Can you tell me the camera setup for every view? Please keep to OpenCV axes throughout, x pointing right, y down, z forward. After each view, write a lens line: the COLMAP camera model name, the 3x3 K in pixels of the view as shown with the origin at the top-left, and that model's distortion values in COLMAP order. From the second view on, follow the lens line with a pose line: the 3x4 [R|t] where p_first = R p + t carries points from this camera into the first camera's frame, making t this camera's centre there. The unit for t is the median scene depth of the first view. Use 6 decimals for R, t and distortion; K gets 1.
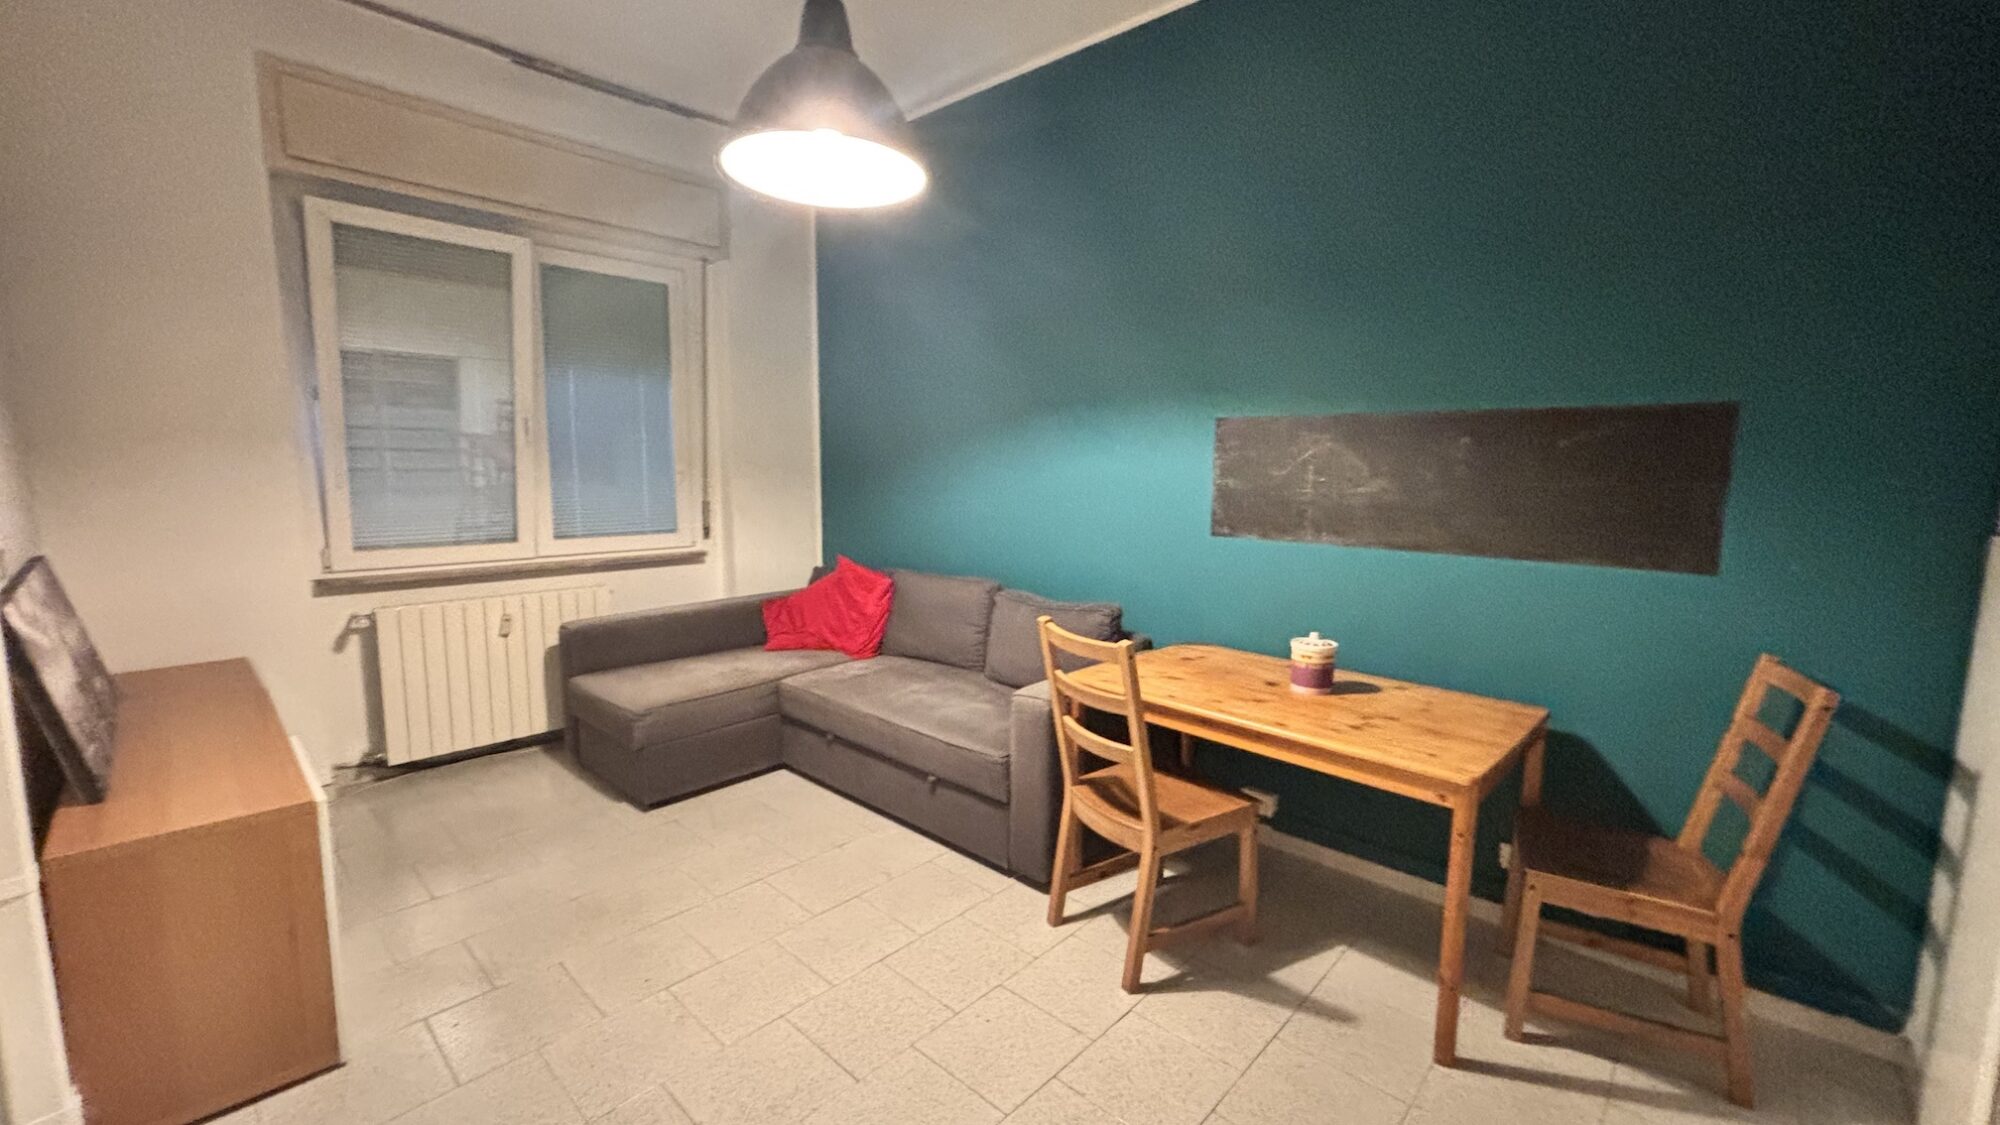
lens RADIAL K [[800.8, 0, 1000.0], [0, 800.8, 562.5], [0, 0, 1]] dist [-0.012720, 0.004769]
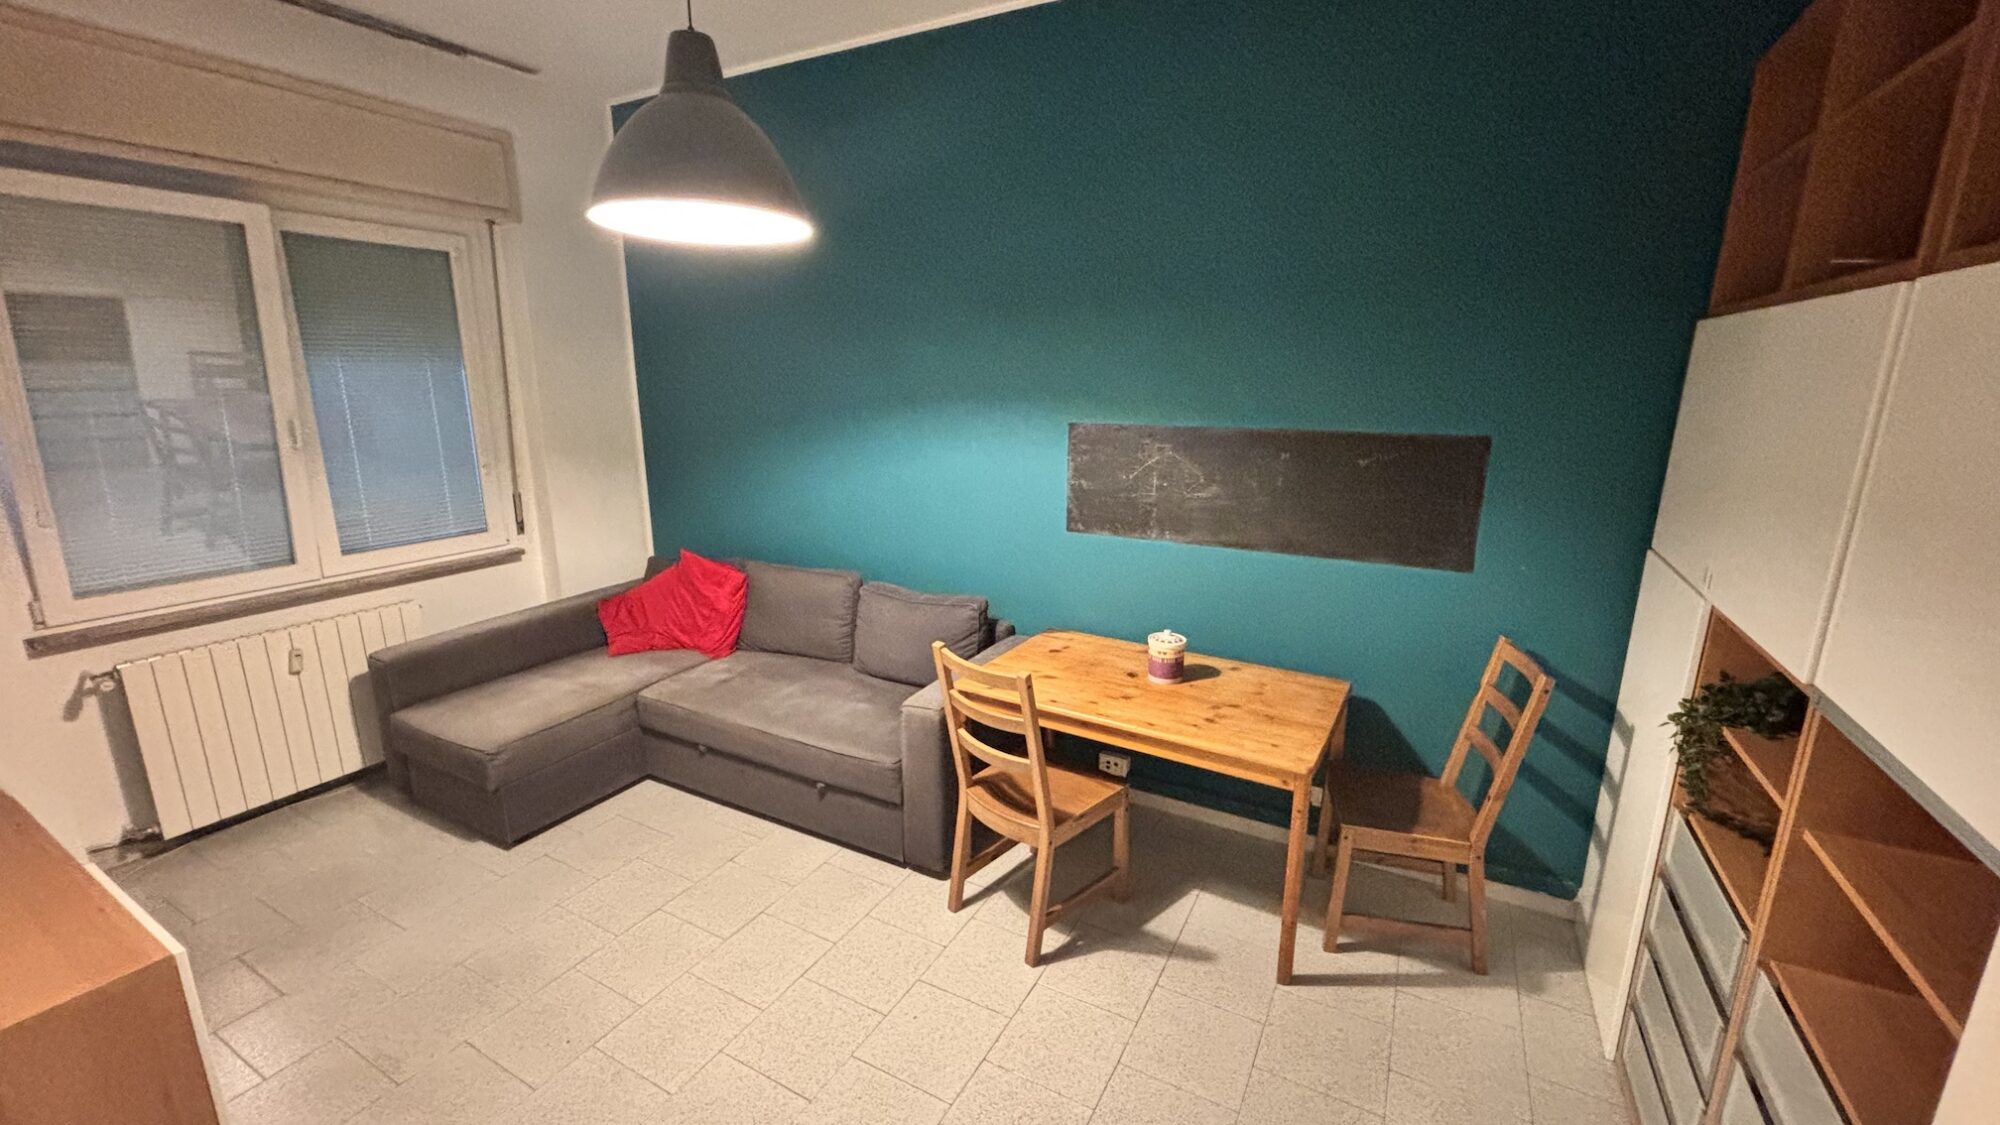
lens RADIAL K [[800.8, 0, 1000.0], [0, 800.8, 562.5], [0, 0, 1]] dist [-0.012720, 0.004769]
pose [[0.969127, -0.064451, 0.237988, -0.100768], [0.038650, 0.993009, 0.111534, -0.140520], [-0.243512, -0.098892, 0.964843, -0.031062]]
